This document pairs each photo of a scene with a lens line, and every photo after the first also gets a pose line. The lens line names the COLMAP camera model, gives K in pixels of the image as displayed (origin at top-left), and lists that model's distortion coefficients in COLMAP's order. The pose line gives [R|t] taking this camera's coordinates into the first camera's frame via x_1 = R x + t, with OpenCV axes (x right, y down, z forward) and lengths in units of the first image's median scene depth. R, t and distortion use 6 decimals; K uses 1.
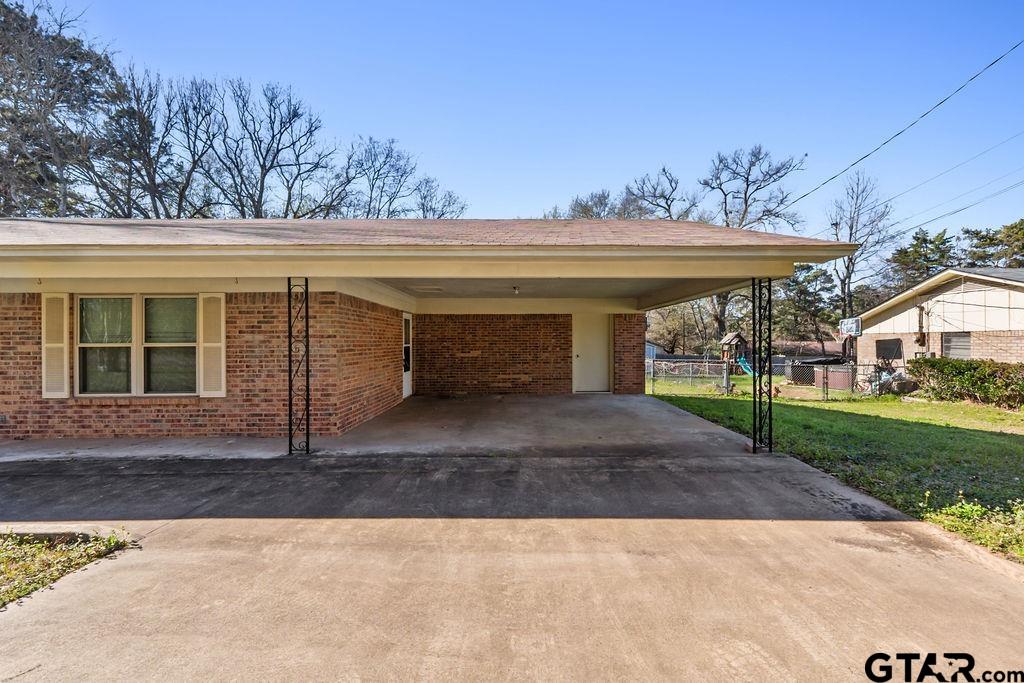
lens RADIAL K [[443.9, 0, 508.8], [0, 443.9, 337.2], [0, 0, 1]] dist [0.009238, 0.000128]
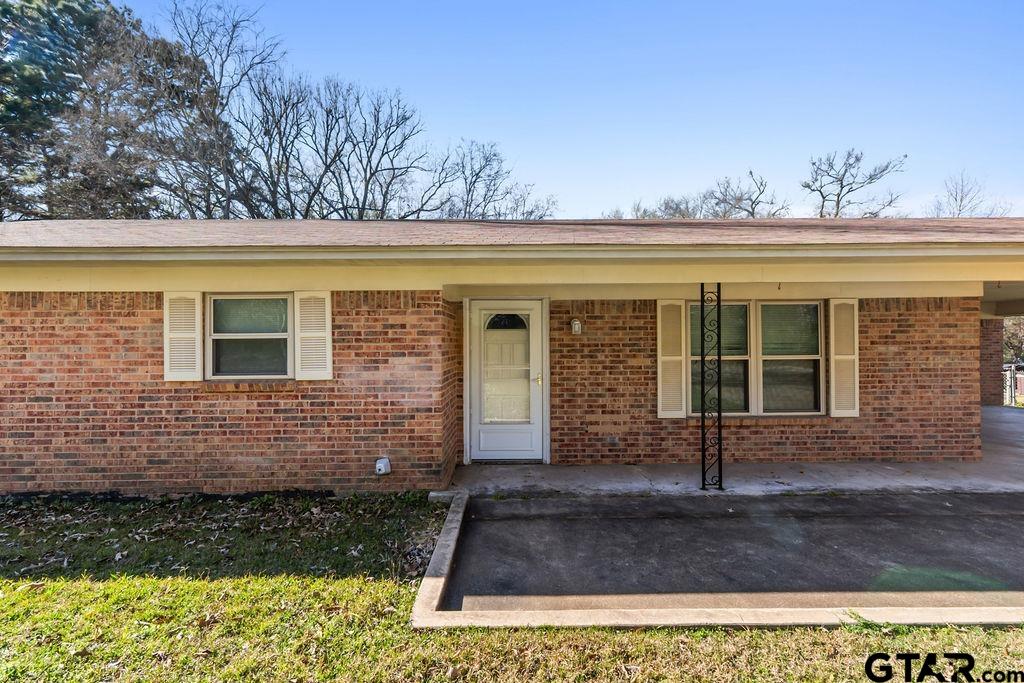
lens RADIAL K [[443.9, 0, 515.0], [0, 443.9, 342.2], [0, 0, 1]] dist [0.009238, 0.000128]
pose [[0.999964, -0.002601, 0.008119, -1.319038], [0.002593, 0.999996, 0.001044, -0.015753], [-0.008122, -0.001023, 0.999966, 0.121050]]
